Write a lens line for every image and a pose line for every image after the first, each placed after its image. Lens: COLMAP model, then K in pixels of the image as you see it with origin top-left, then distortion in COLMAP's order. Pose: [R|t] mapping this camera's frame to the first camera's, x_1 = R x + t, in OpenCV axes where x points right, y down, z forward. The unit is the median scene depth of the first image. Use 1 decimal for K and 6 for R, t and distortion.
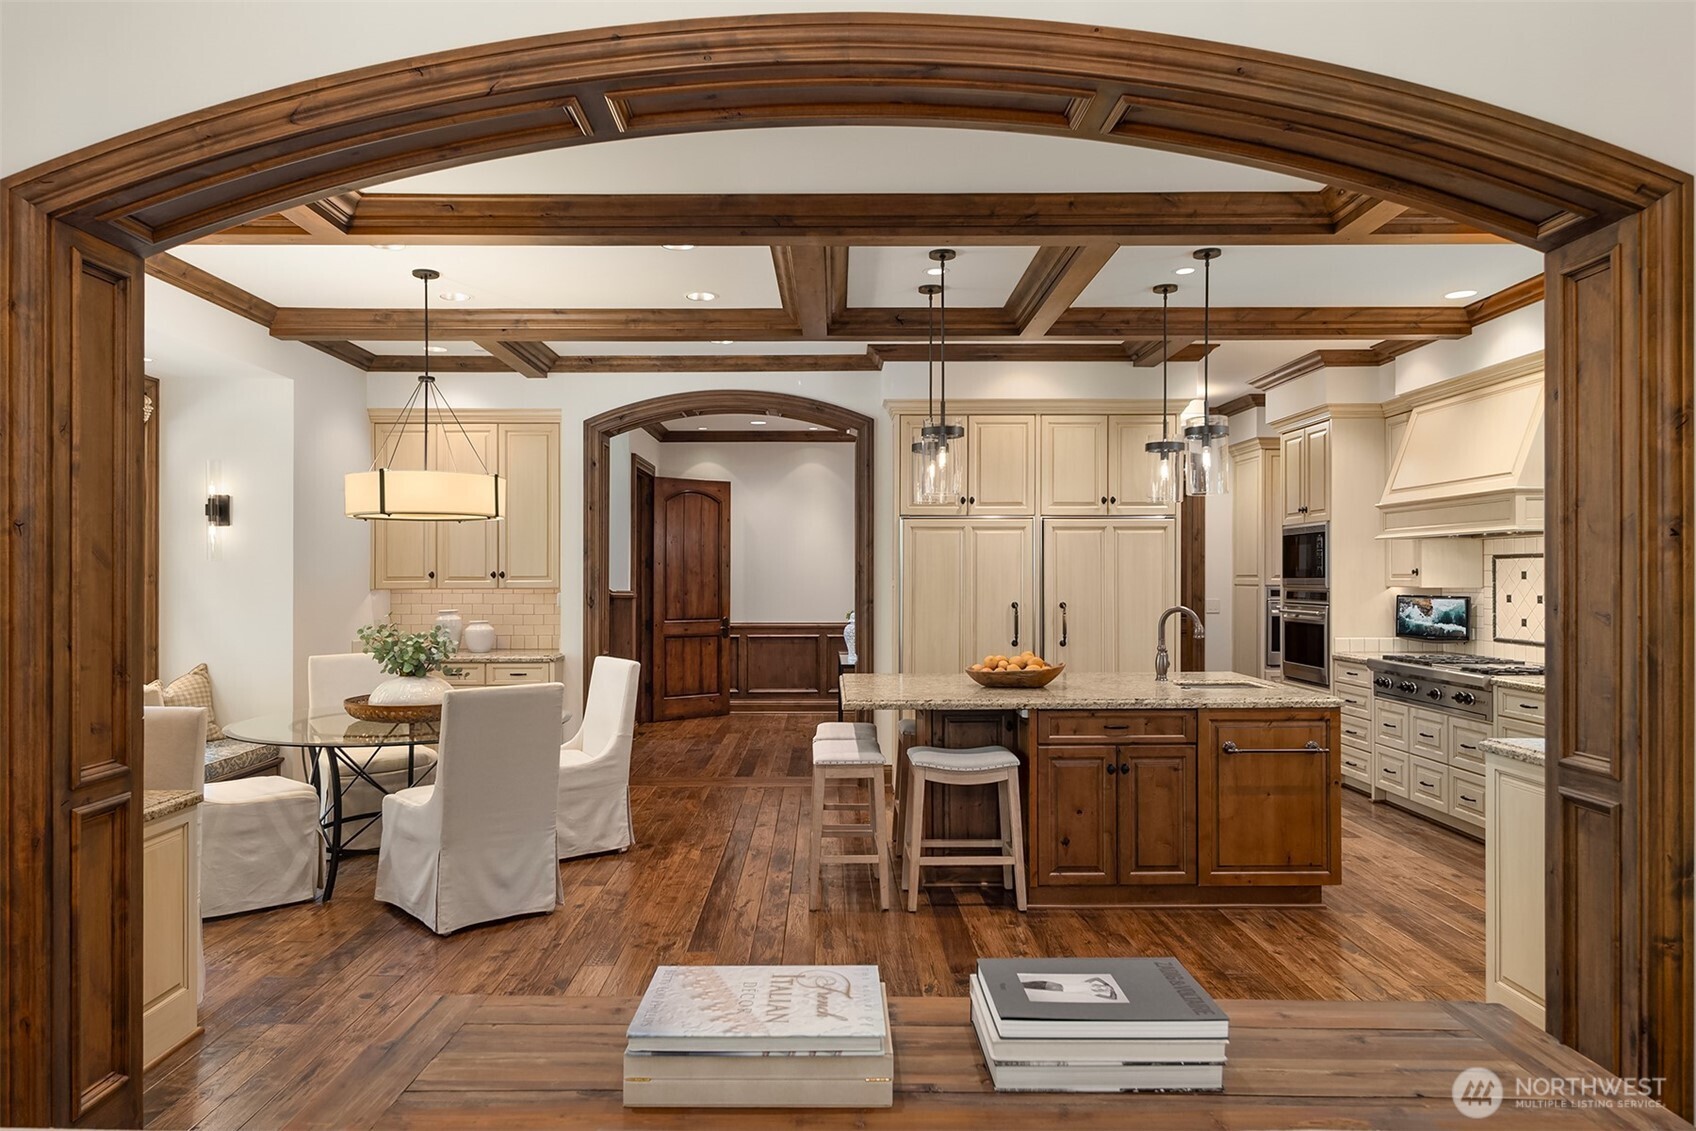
lens RADIAL K [[1068.6, 0, 849.9], [0, 1068.6, 583.9], [0, 0, 1]] dist [0.010843, -0.000403]
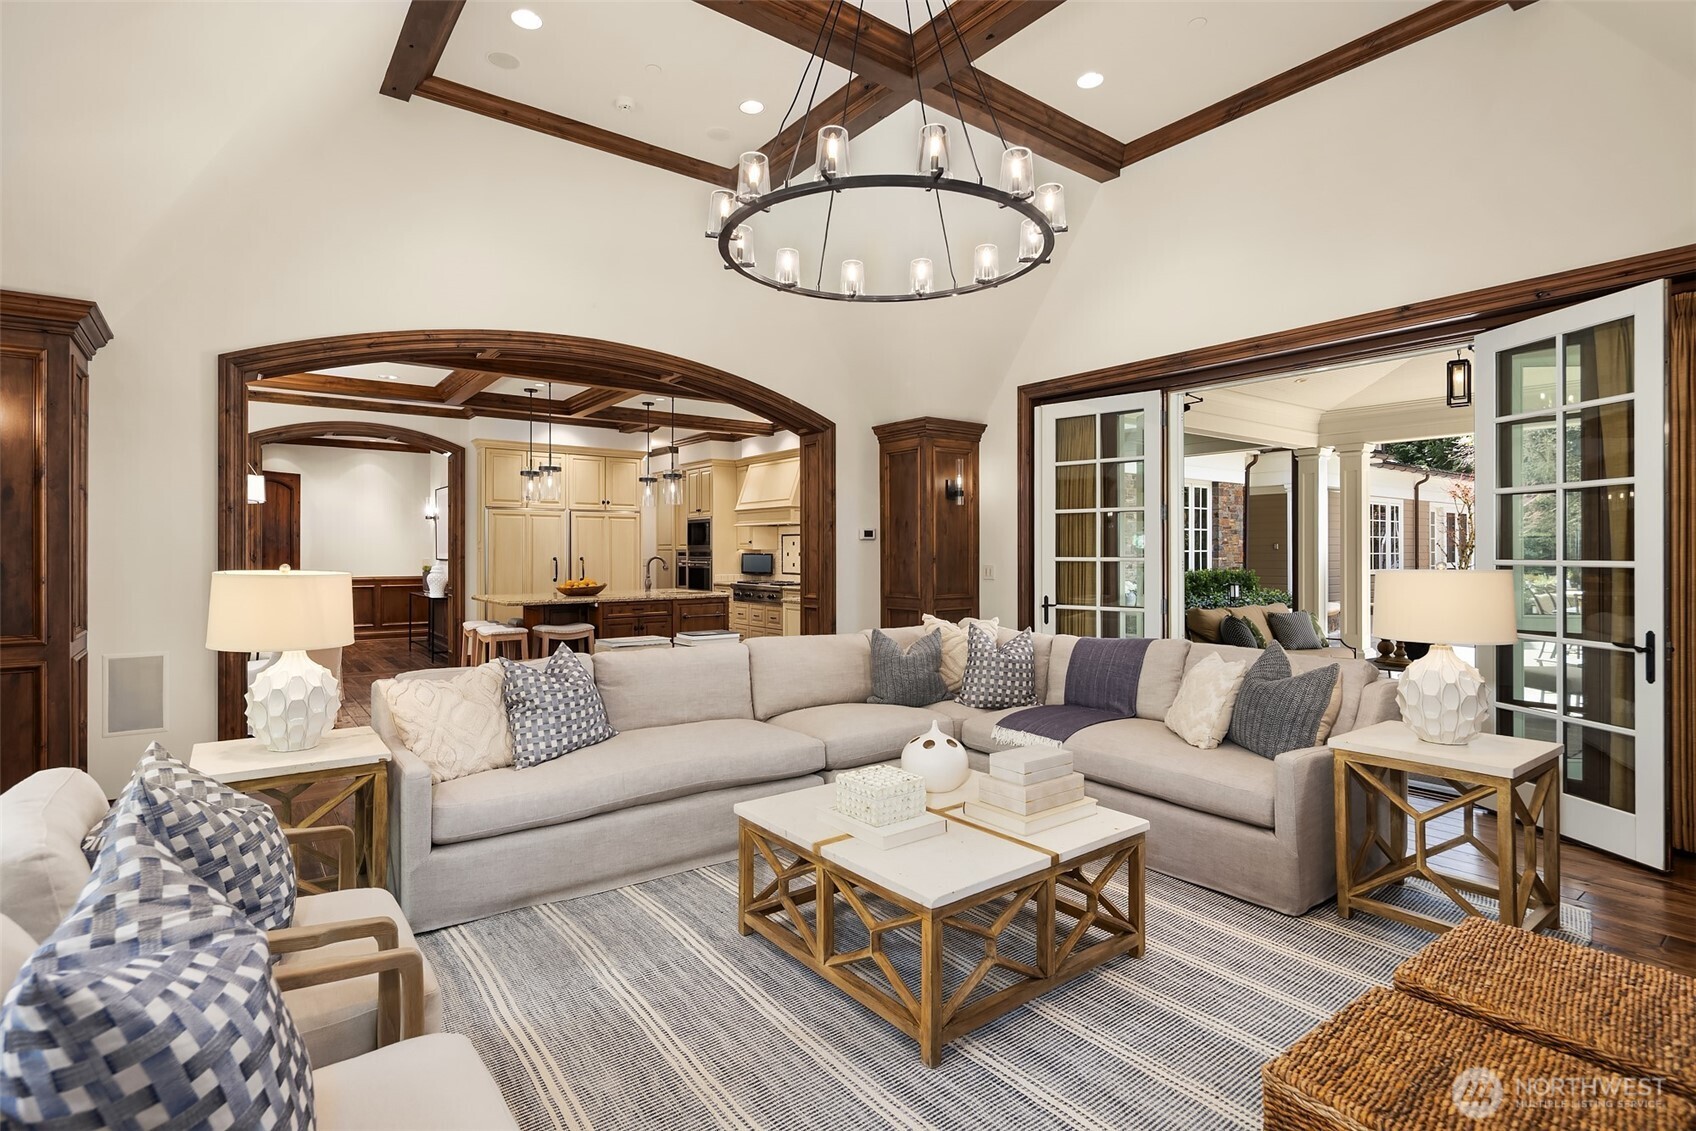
lens RADIAL K [[809.5, 0, 848.6], [0, 809.5, 555.7], [0, 0, 1]] dist [0.003915, -0.000078]
pose [[0.806688, -0.000987, 0.590977, -0.278147], [0.002223, 0.999997, -0.001364, 0.019418], [-0.590974, 0.002414, 0.806687, -0.433793]]
